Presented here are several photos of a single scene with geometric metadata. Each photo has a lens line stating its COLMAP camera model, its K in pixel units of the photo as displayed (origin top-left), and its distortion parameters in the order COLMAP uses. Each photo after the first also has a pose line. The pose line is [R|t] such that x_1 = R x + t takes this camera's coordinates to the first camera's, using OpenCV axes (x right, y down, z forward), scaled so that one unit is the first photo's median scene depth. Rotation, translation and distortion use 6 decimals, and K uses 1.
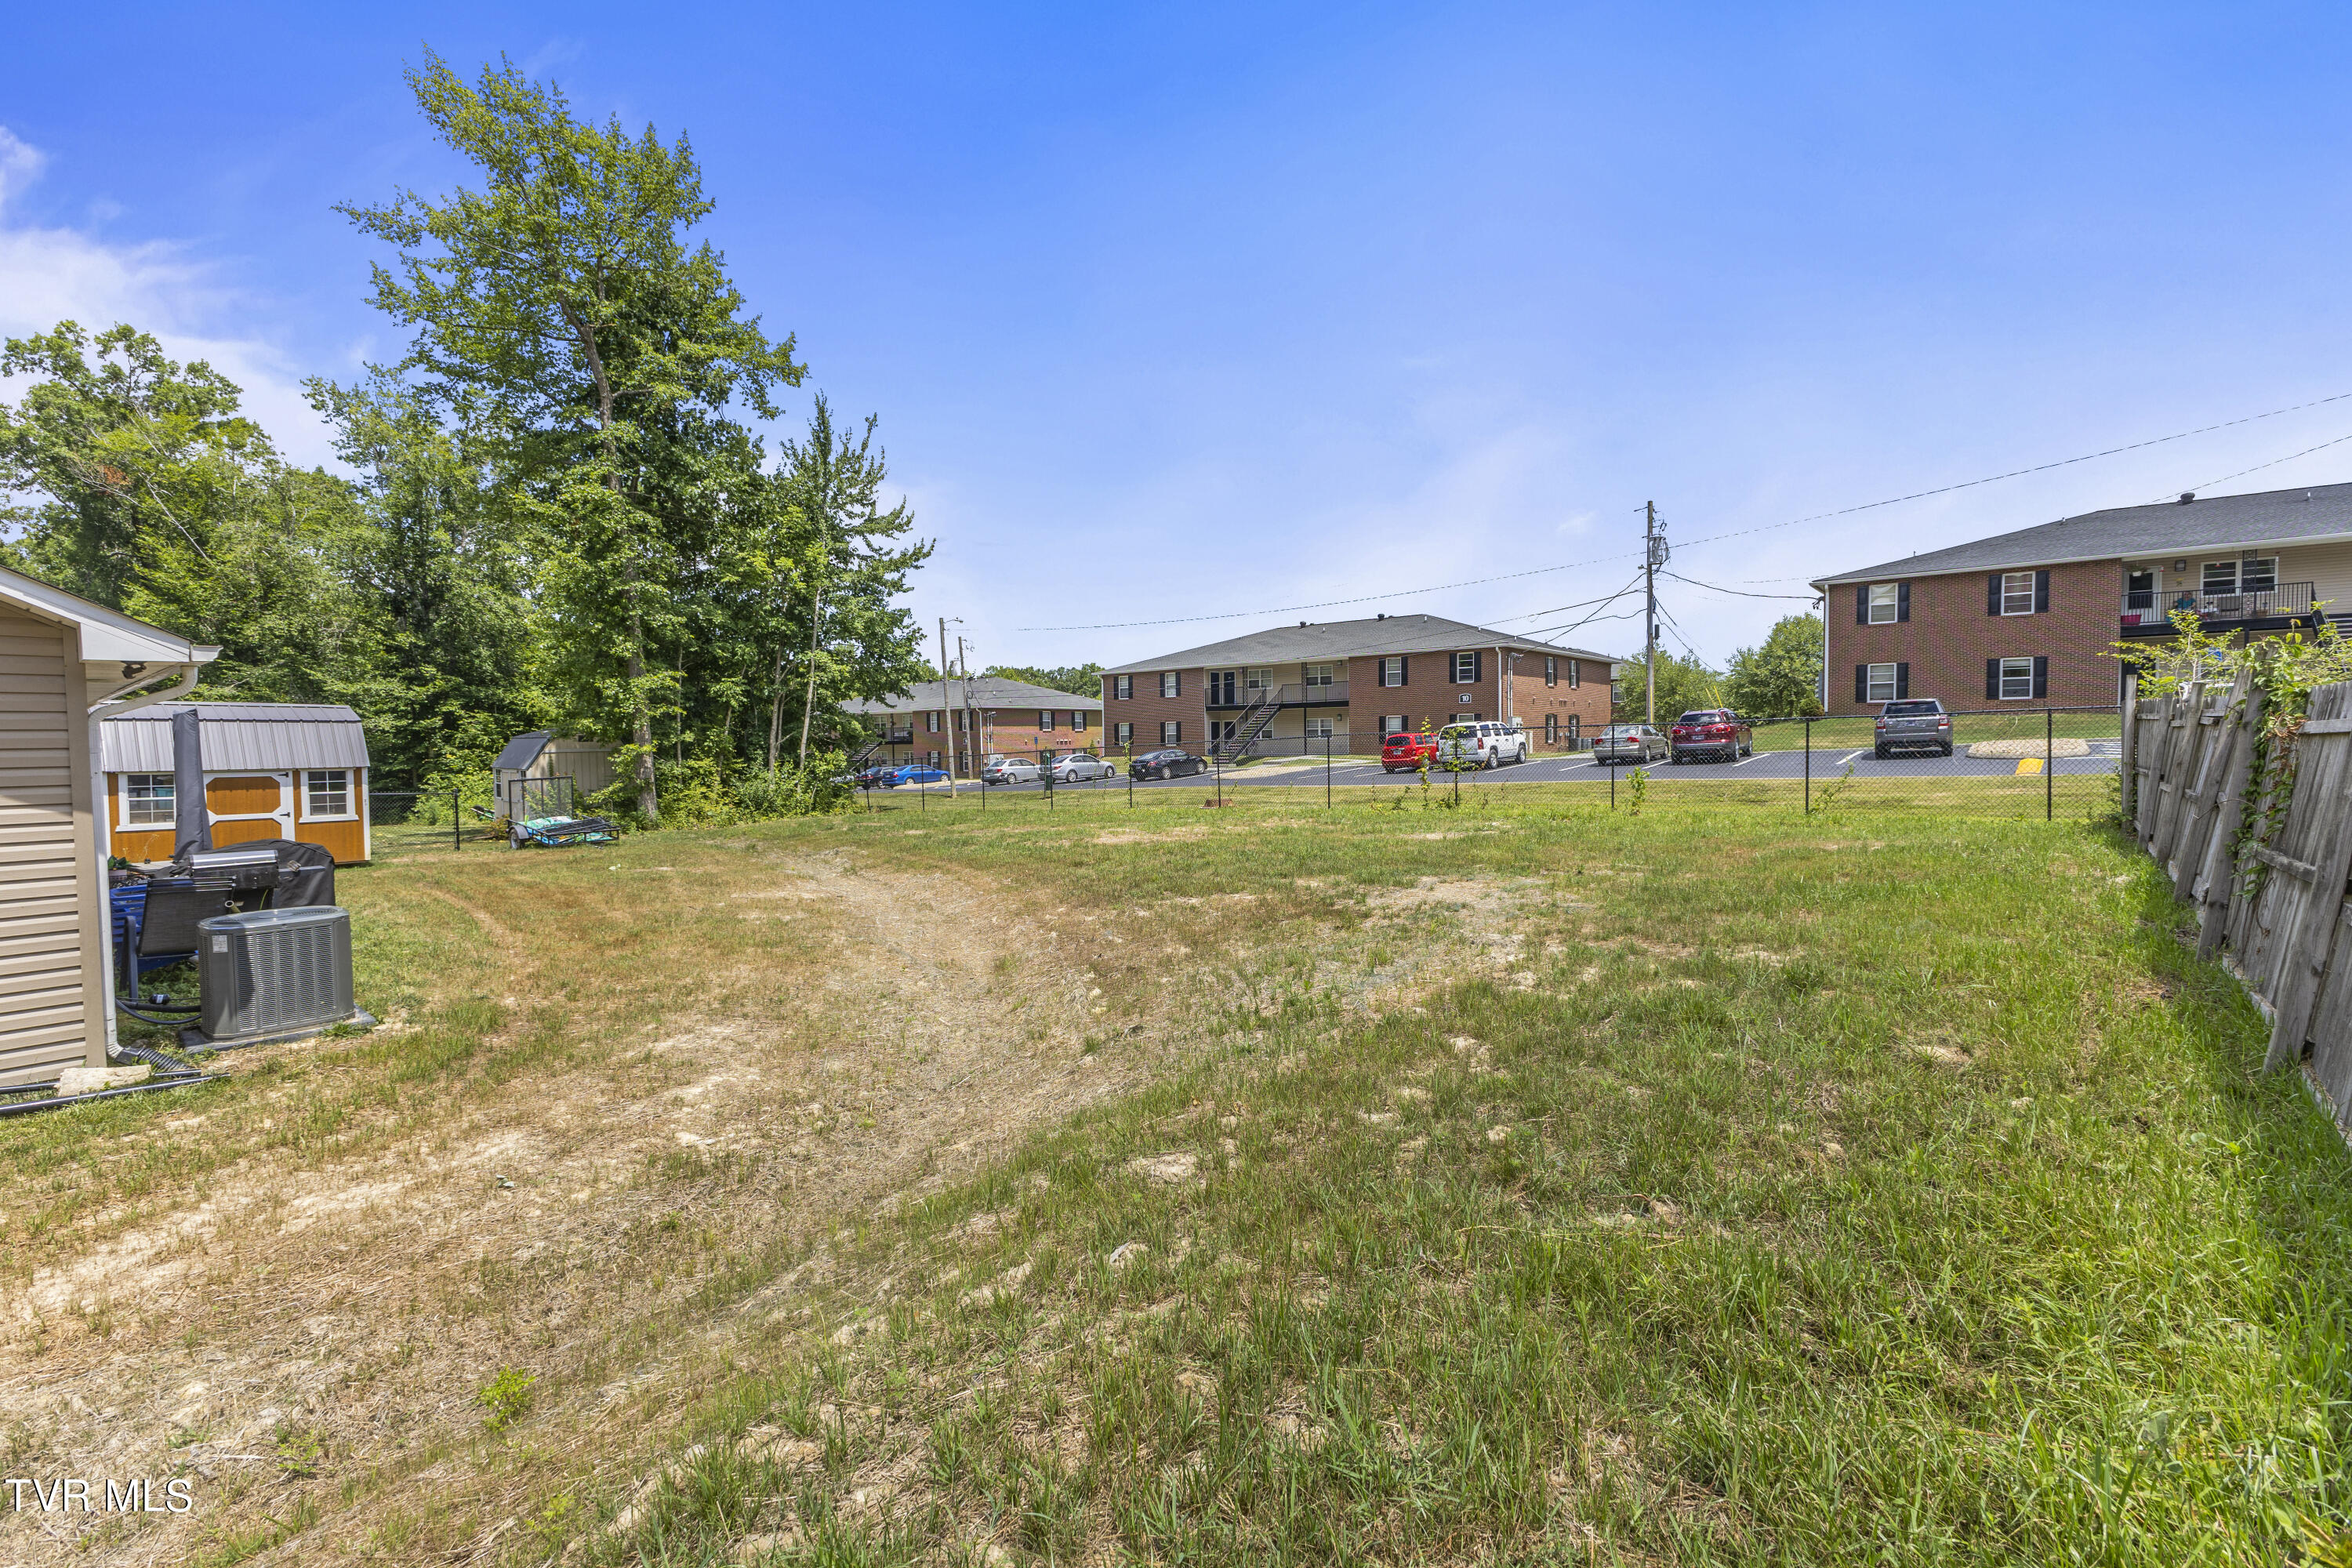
lens RADIAL K [[1011.5, 0, 1175.1], [0, 1011.5, 776.7], [0, 0, 1]] dist [0.011825, -0.000698]
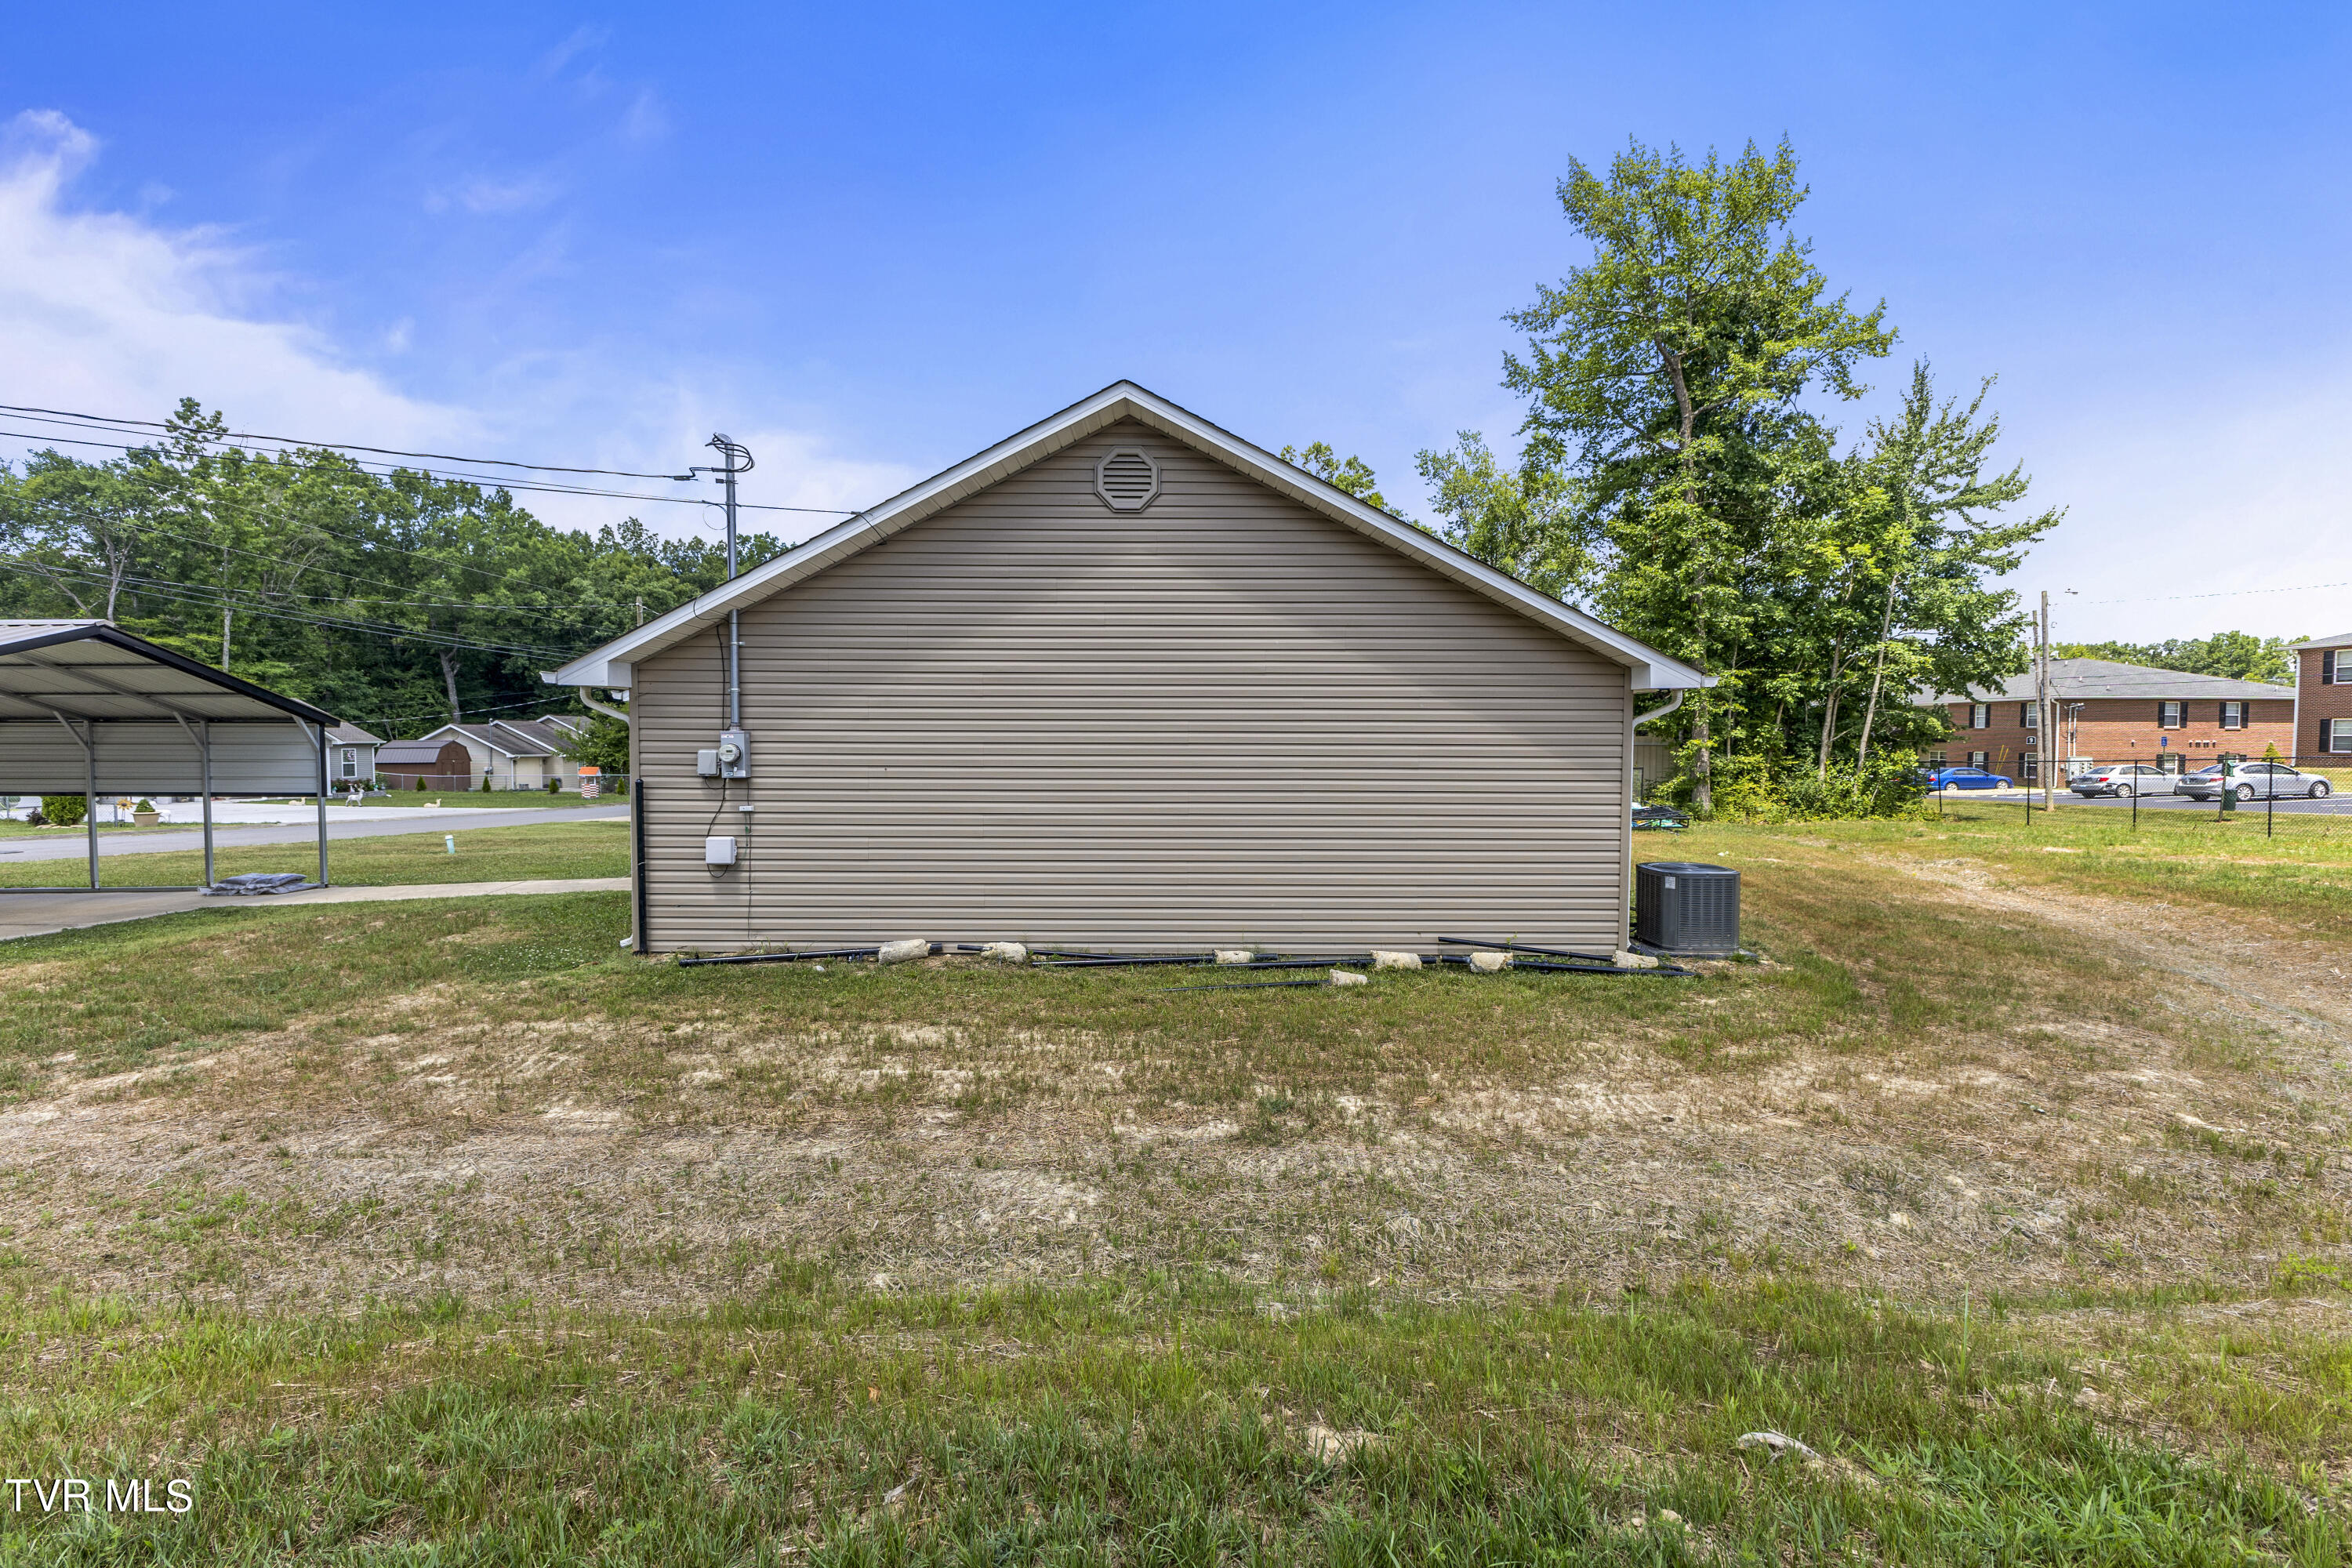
lens RADIAL K [[1011.5, 0, 1175.1], [0, 1011.5, 776.7], [0, 0, 1]] dist [0.011825, -0.000698]
pose [[0.646058, 0.046403, -0.761876, -0.065984], [-0.041267, 0.998814, 0.025840, 0.001758], [0.762172, 0.014746, 0.647207, -0.095099]]
